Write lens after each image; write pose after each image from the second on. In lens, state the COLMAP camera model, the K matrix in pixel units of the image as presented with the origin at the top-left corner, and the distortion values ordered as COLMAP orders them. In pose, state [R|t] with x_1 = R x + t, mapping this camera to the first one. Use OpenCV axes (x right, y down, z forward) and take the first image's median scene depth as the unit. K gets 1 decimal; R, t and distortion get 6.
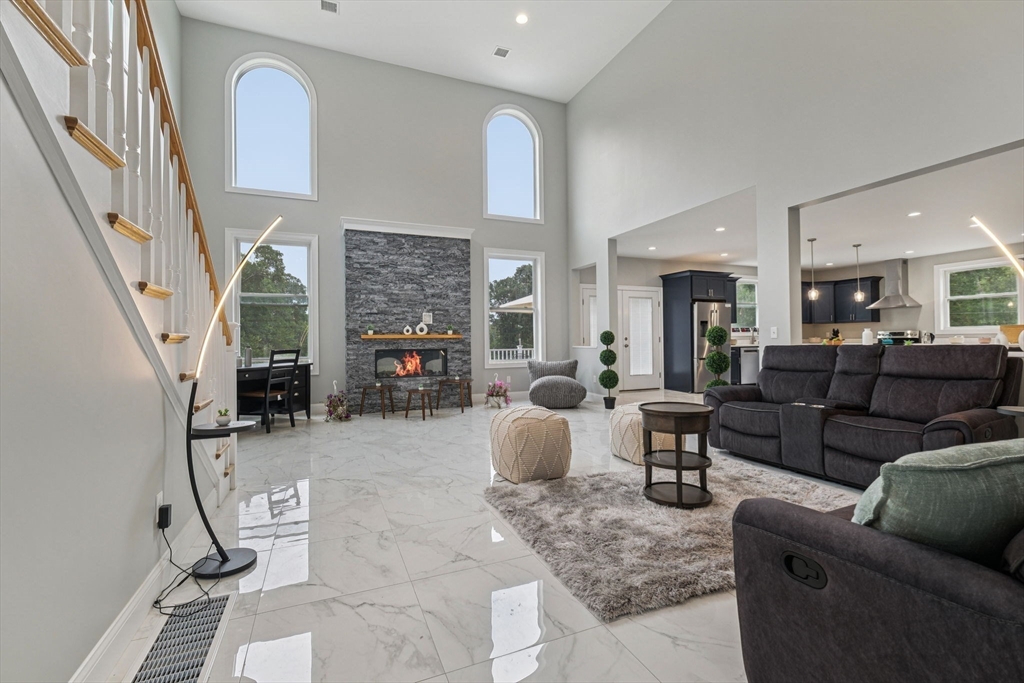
lens RADIAL K [[443.5, 0, 512.0], [0, 443.5, 341.5], [0, 0, 1]] dist [-0.000271, 0.000042]
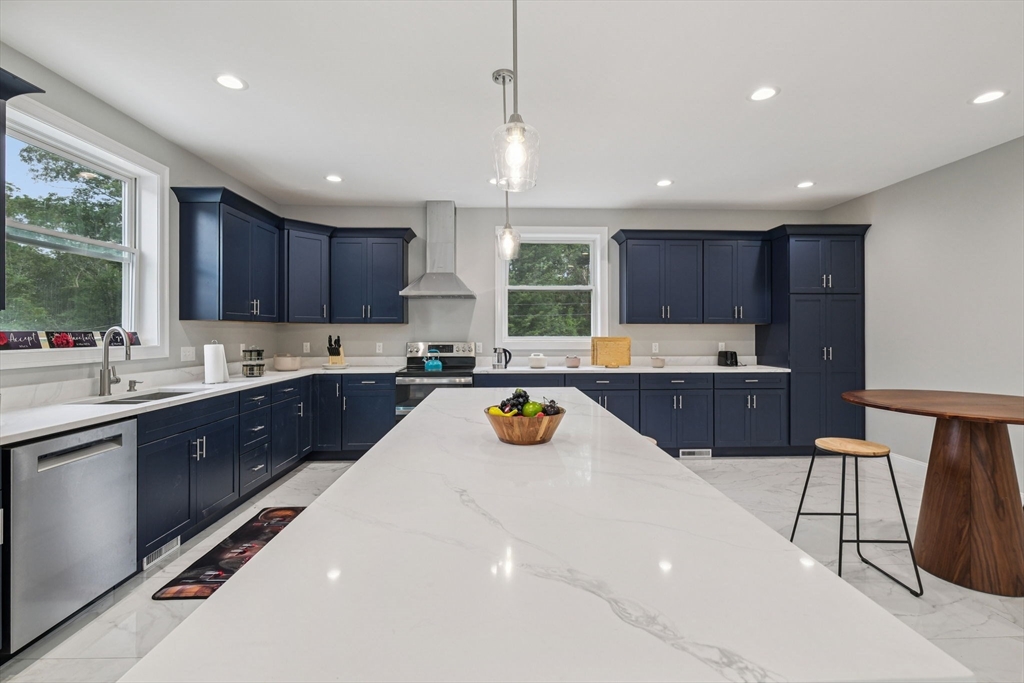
lens RADIAL K [[451.4, 0, 512.0], [0, 451.4, 341.5], [0, 0, 1]] dist [-0.000940, -0.000064]
pose [[0.369071, -0.007649, 0.929370, 0.417197], [-0.001846, 0.999958, 0.008963, -0.030342], [-0.929400, -0.005023, 0.369041, 0.738164]]
